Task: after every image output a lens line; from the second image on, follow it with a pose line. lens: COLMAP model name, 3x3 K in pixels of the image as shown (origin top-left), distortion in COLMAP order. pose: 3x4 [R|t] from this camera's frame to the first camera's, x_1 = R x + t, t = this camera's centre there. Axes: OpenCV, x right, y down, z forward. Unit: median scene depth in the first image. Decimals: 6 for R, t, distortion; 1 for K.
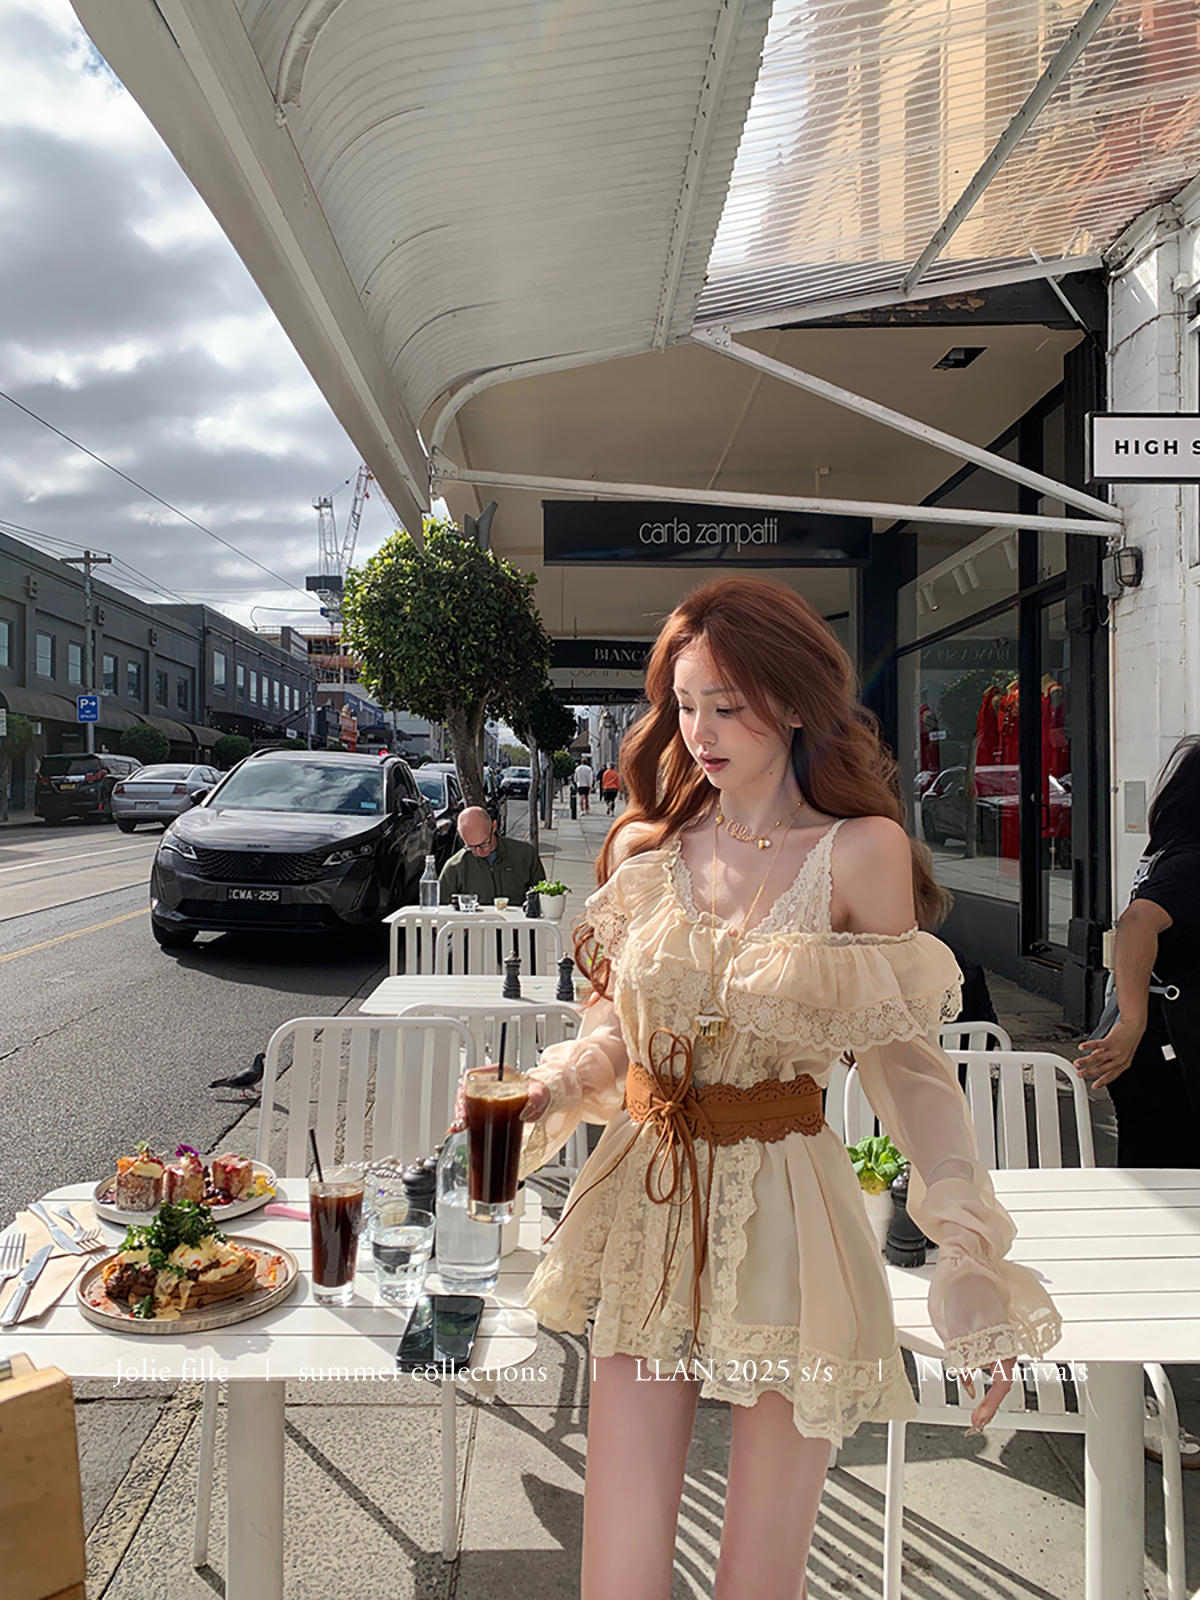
lens RADIAL K [[1219.4, 0, 600.0], [0, 1219.4, 800.0], [0, 0, 1]] dist [0.002644, -0.001456]
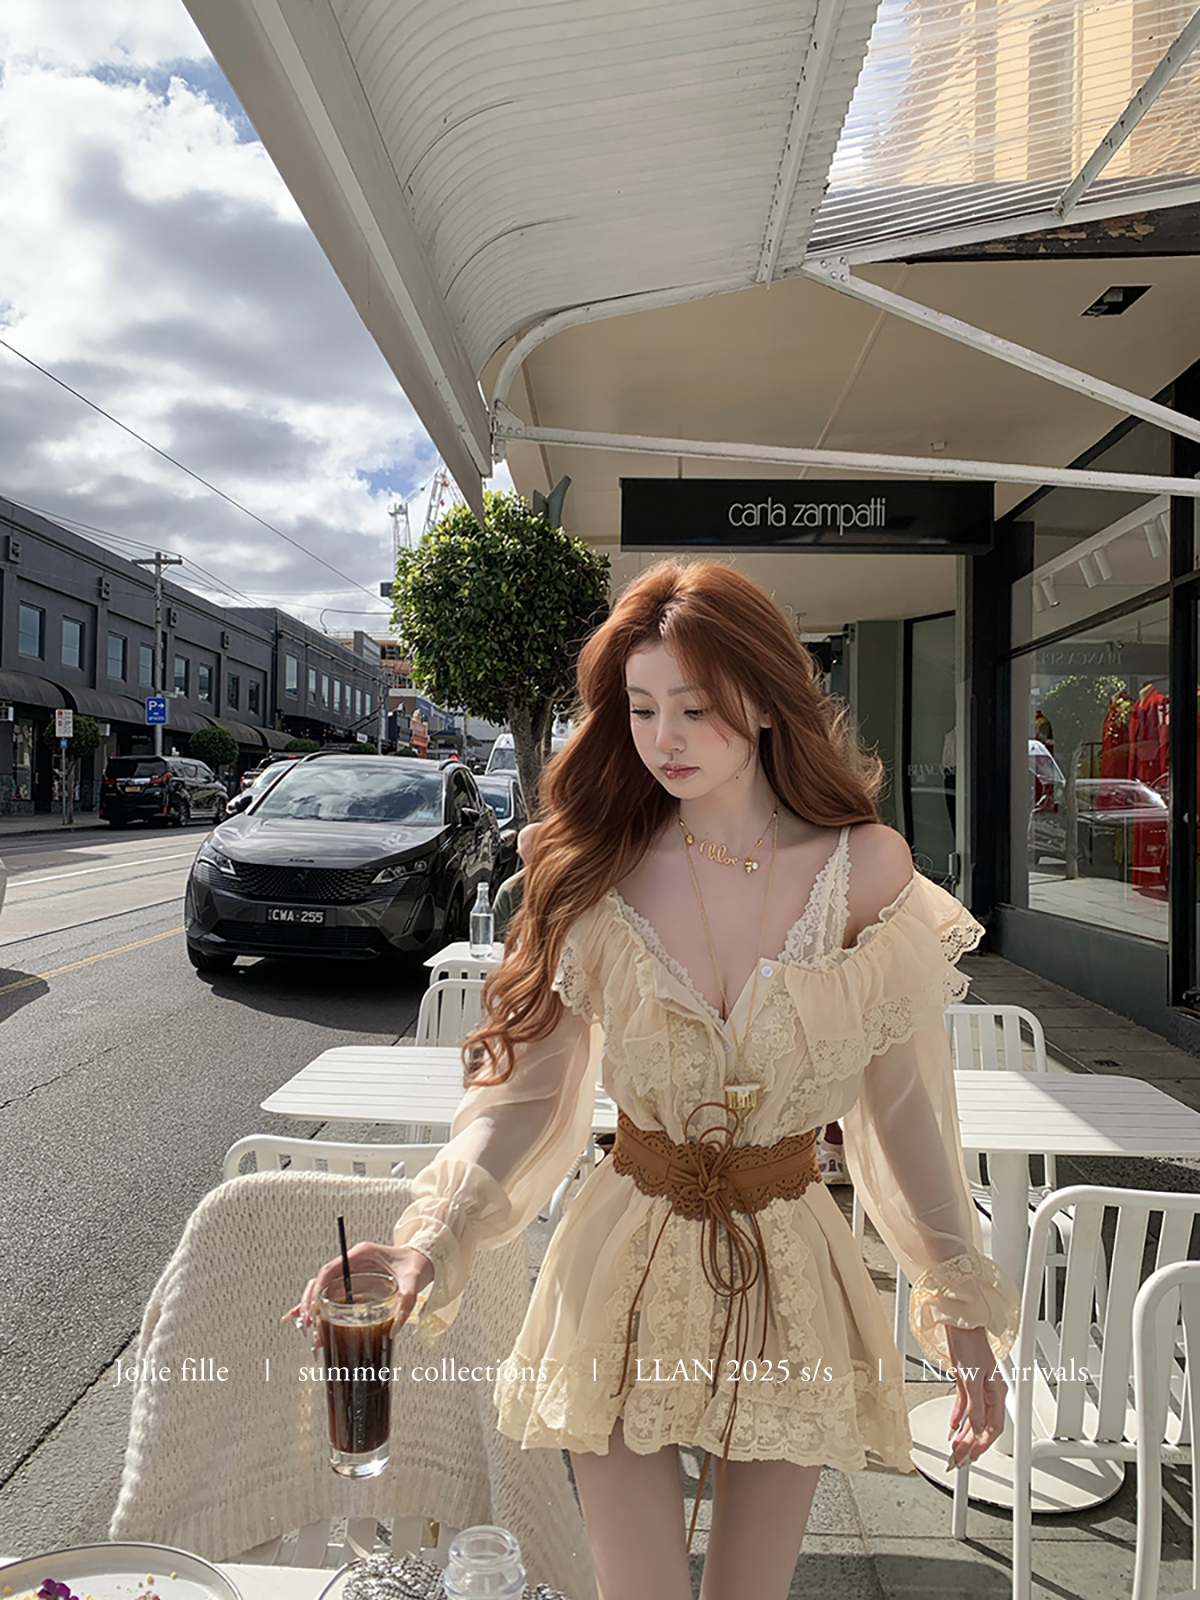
lens RADIAL K [[1222.2, 0, 615.4], [0, 1222.2, 796.7], [0, 0, 1]] dist [-0.024743, 0.006695]
pose [[0.998958, 0.011960, -0.044042, -0.010698], [-0.012342, 0.999889, -0.008402, -0.005459], [0.043937, 0.008937, 0.998994, 0.132388]]
